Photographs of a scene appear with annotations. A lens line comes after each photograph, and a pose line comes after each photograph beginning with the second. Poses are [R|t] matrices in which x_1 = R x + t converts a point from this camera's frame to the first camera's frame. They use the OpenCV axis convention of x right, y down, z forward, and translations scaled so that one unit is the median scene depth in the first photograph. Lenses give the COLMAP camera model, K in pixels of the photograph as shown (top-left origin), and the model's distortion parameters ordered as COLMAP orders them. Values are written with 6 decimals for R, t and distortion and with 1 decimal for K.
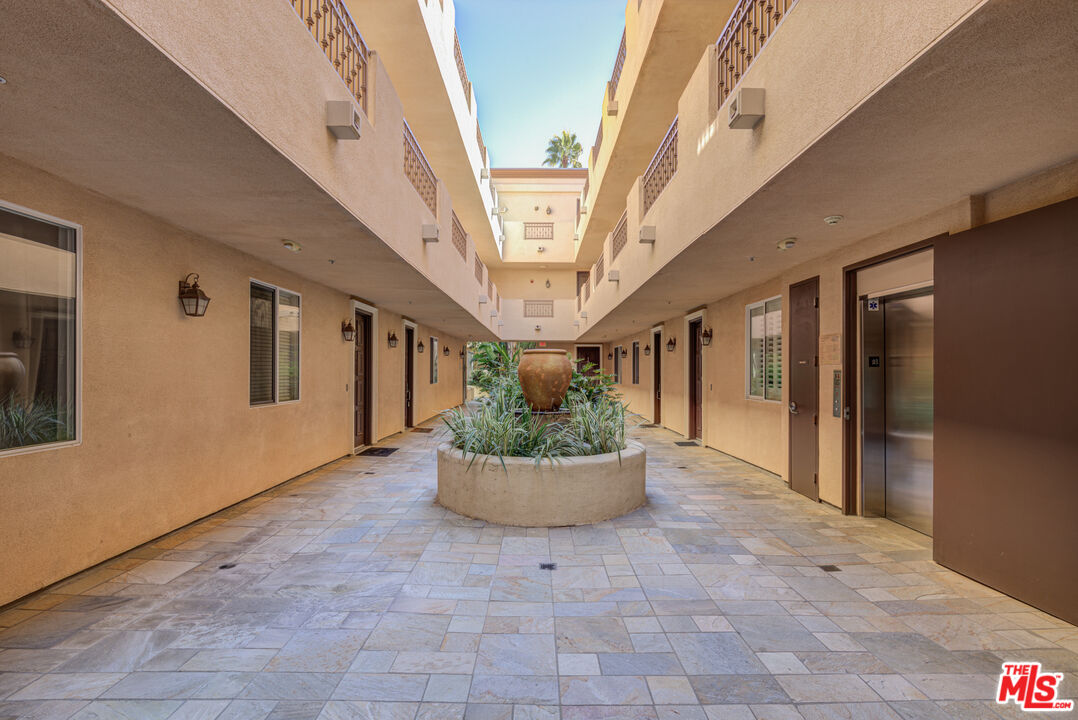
lens RADIAL K [[511.1, 0, 540.4], [0, 511.1, 365.9], [0, 0, 1]] dist [0.000526, 0.000841]
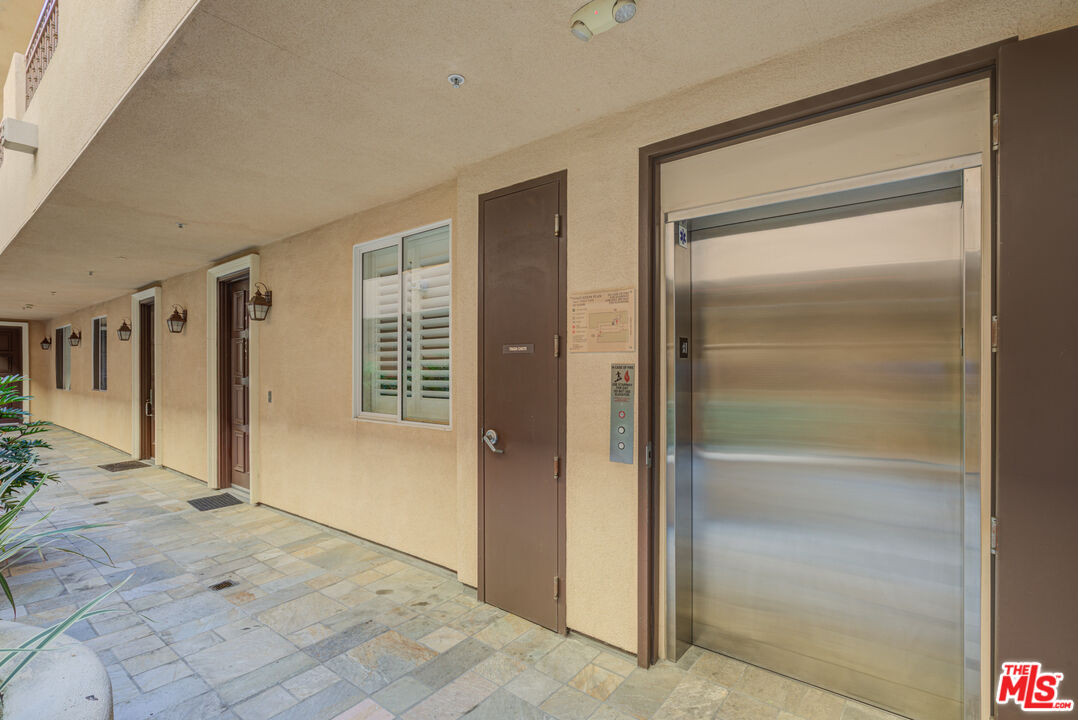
lens RADIAL K [[511.1, 0, 542.0], [0, 511.1, 365.4], [0, 0, 1]] dist [0.000526, 0.000841]
pose [[0.630534, -0.004001, 0.776151, 0.090529], [-0.002115, 0.999974, 0.006873, 0.003381], [-0.776158, -0.005976, 0.630510, 0.420747]]
